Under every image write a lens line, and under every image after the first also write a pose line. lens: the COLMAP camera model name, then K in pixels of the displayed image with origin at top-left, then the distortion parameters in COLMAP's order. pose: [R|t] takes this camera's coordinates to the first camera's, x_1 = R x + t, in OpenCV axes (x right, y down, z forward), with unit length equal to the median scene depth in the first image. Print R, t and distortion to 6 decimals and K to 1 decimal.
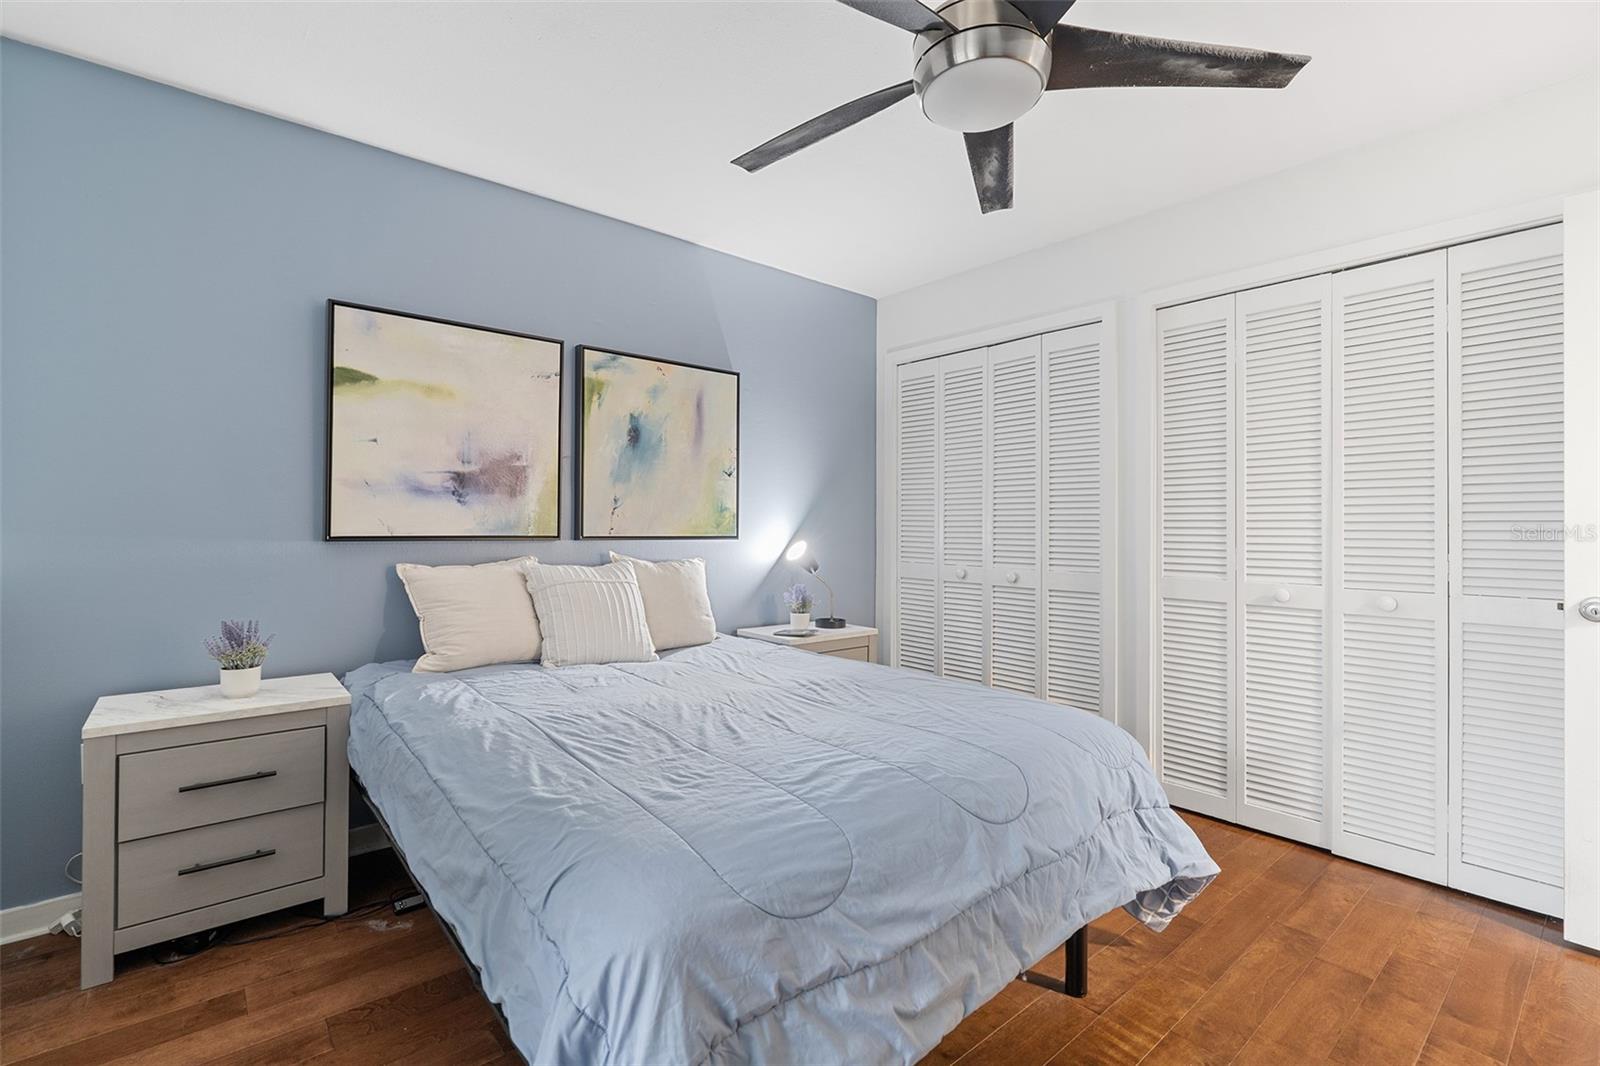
lens RADIAL K [[729.6, 0, 797.7], [0, 729.6, 527.0], [0, 0, 1]] dist [-0.001519, 0.002636]
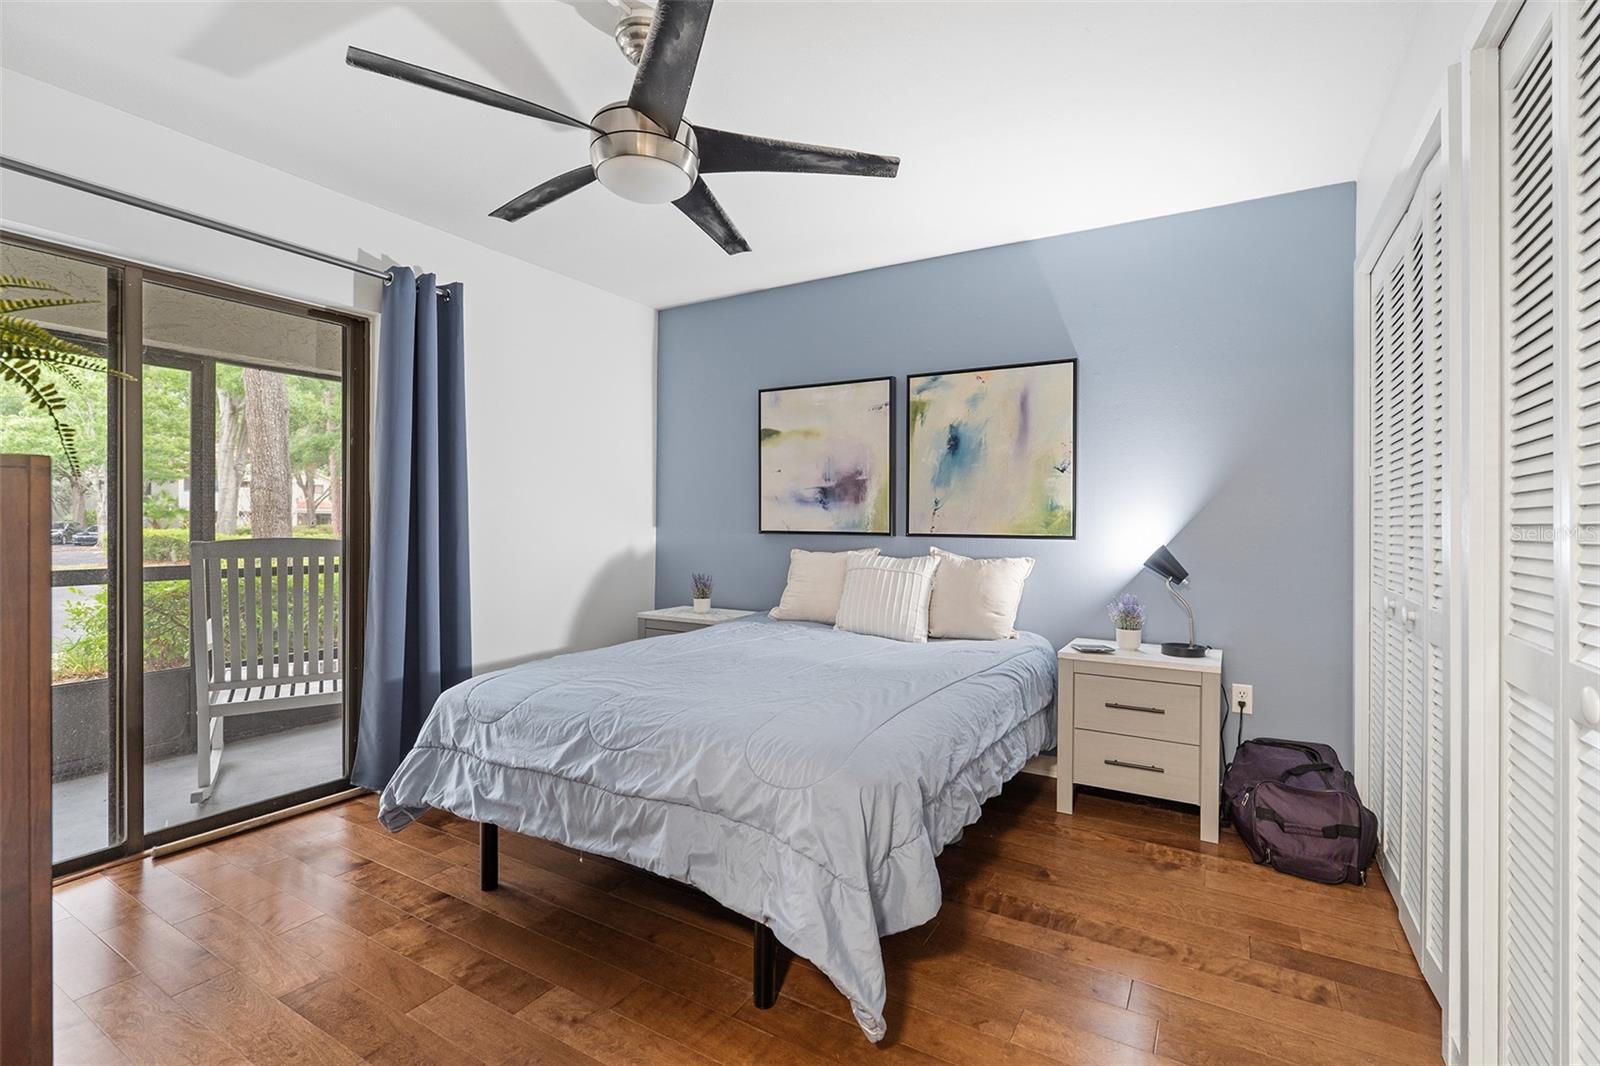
lens RADIAL K [[729.6, 0, 799.0], [0, 729.6, 528.0], [0, 0, 1]] dist [-0.001519, 0.002636]
pose [[0.321792, 0.002730, -0.946806, 0.786987], [-0.006194, 0.999981, 0.000778, 0.004051], [0.946790, 0.005614, 0.321803, 0.438118]]
